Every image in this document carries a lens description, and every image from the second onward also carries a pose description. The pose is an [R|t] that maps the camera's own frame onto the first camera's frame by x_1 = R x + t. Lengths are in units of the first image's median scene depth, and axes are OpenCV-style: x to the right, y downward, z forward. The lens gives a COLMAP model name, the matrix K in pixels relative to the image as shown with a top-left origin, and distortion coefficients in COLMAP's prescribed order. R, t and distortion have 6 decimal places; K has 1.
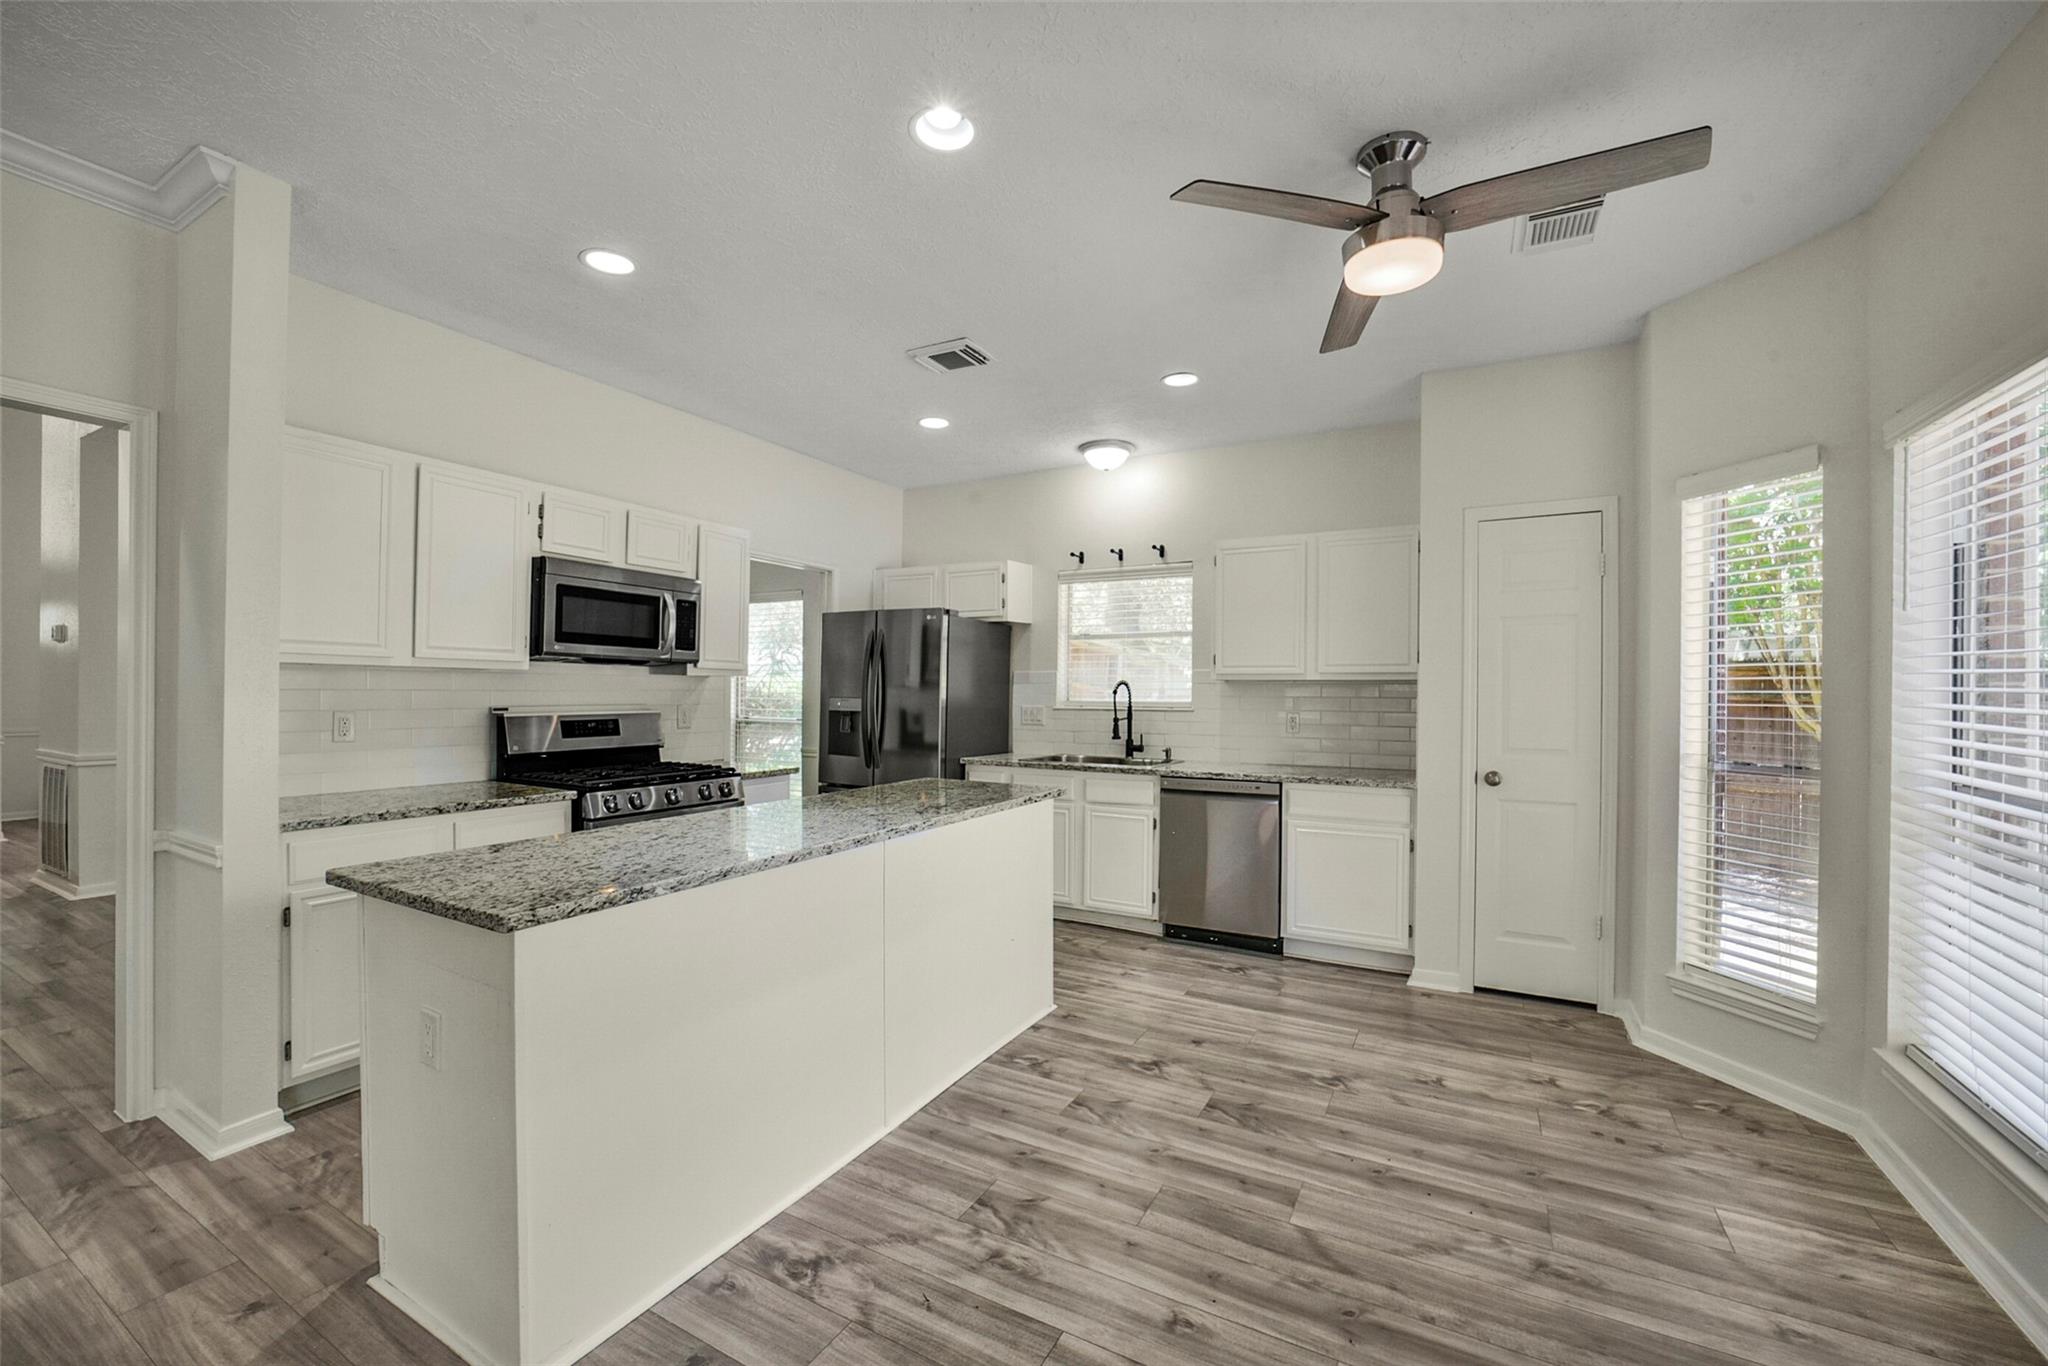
lens RADIAL K [[822.8, 0, 1010.6], [0, 822.8, 703.8], [0, 0, 1]] dist [-0.031056, 0.007462]
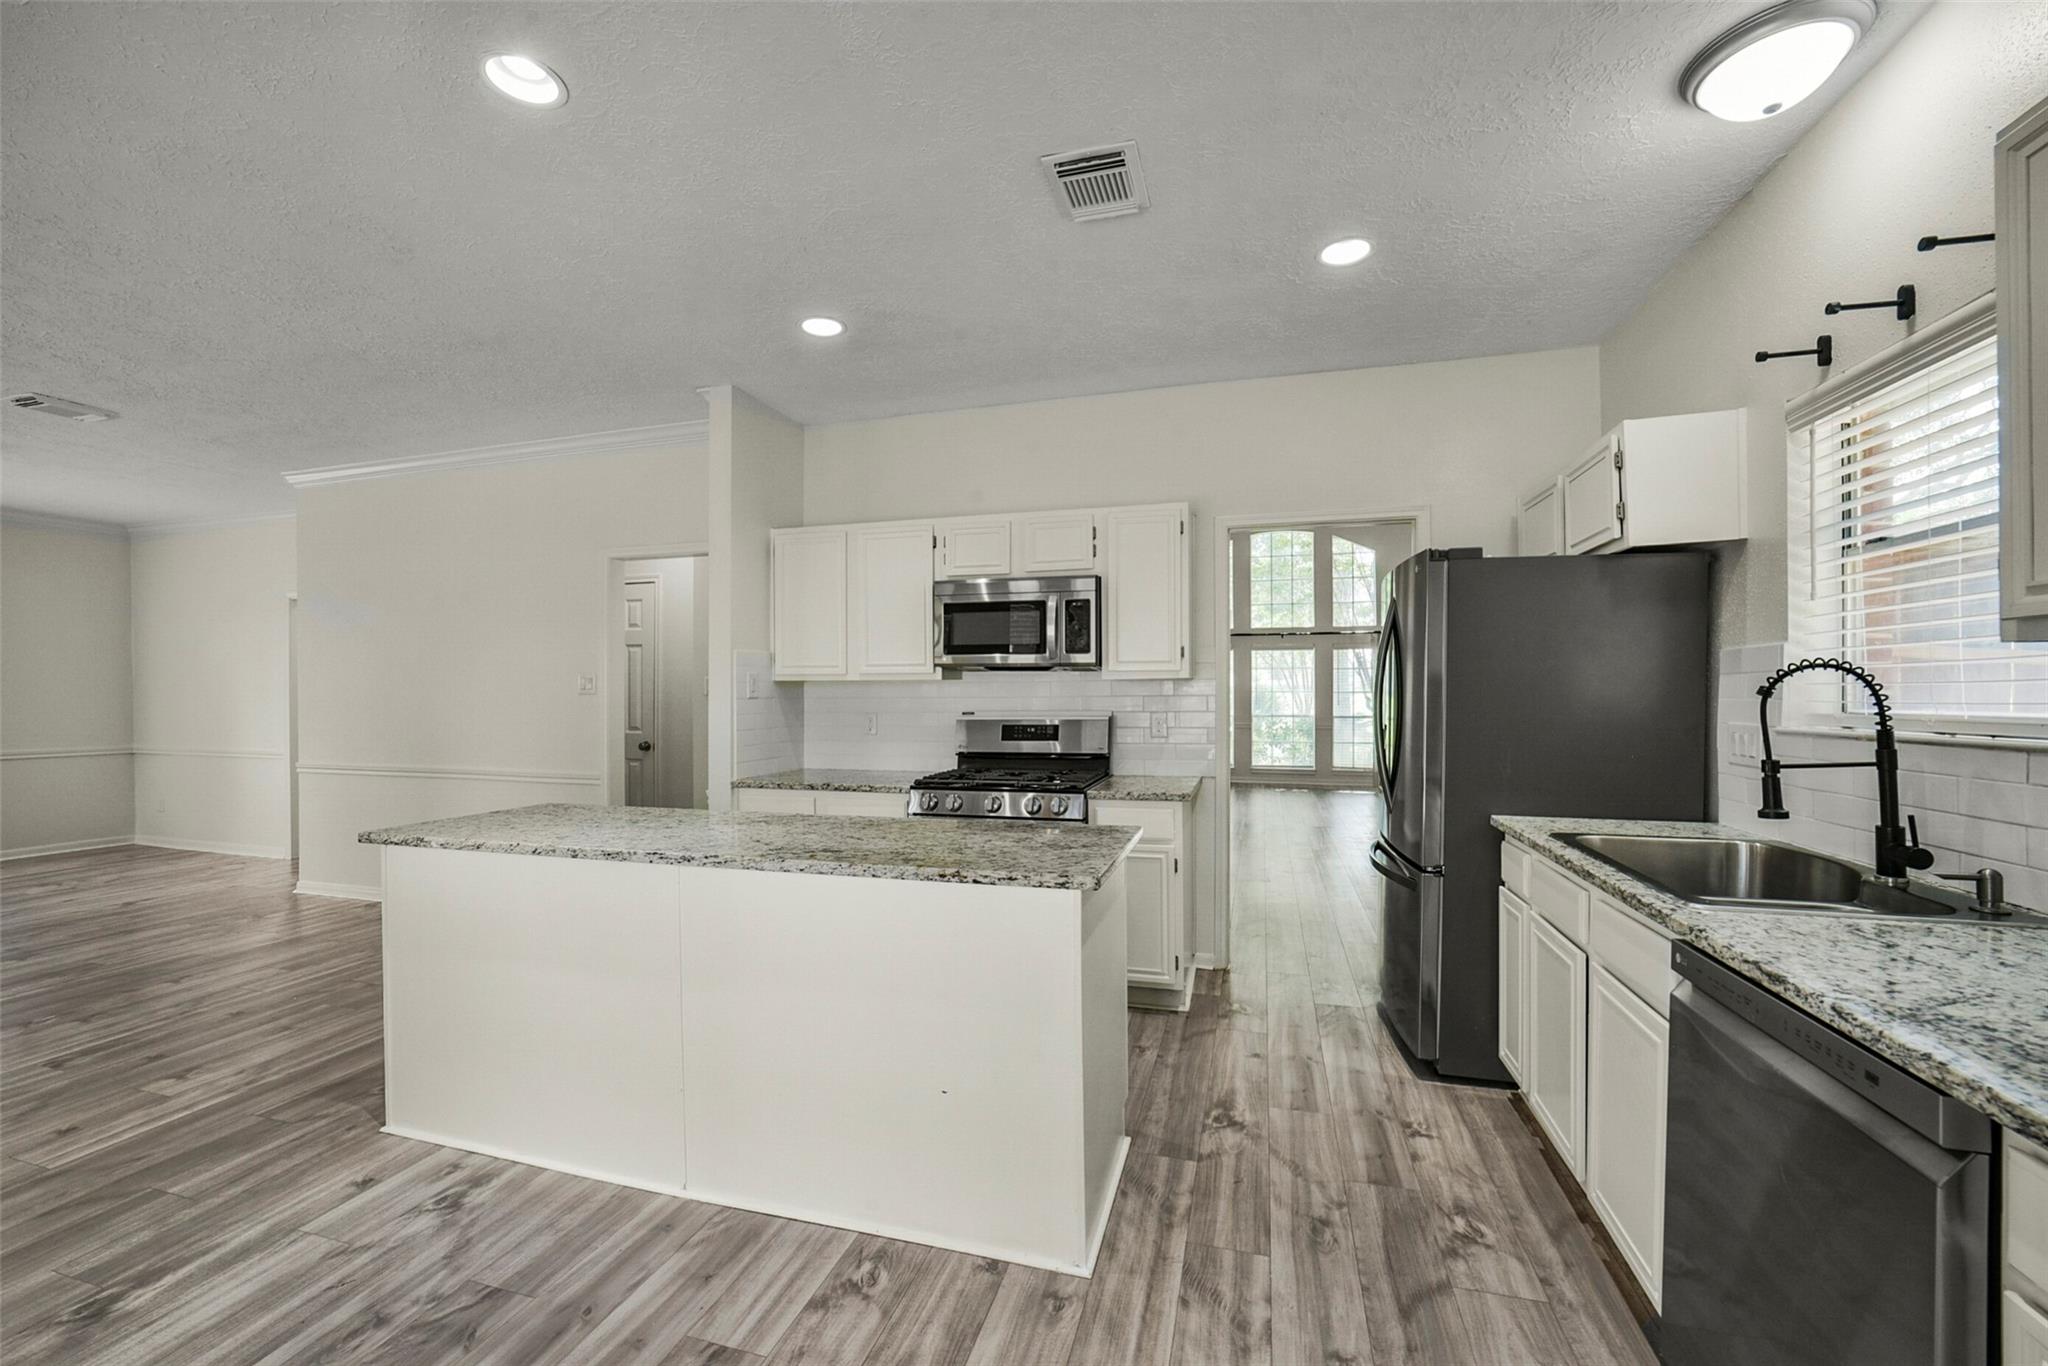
lens RADIAL K [[822.8, 0, 1034.4], [0, 822.8, 686.9], [0, 0, 1]] dist [-0.031056, 0.007462]
pose [[0.231389, -0.016075, -0.972728, 0.741598], [-0.007136, 0.999809, -0.018220, -0.013727], [0.972835, 0.011158, 0.231230, 1.074609]]
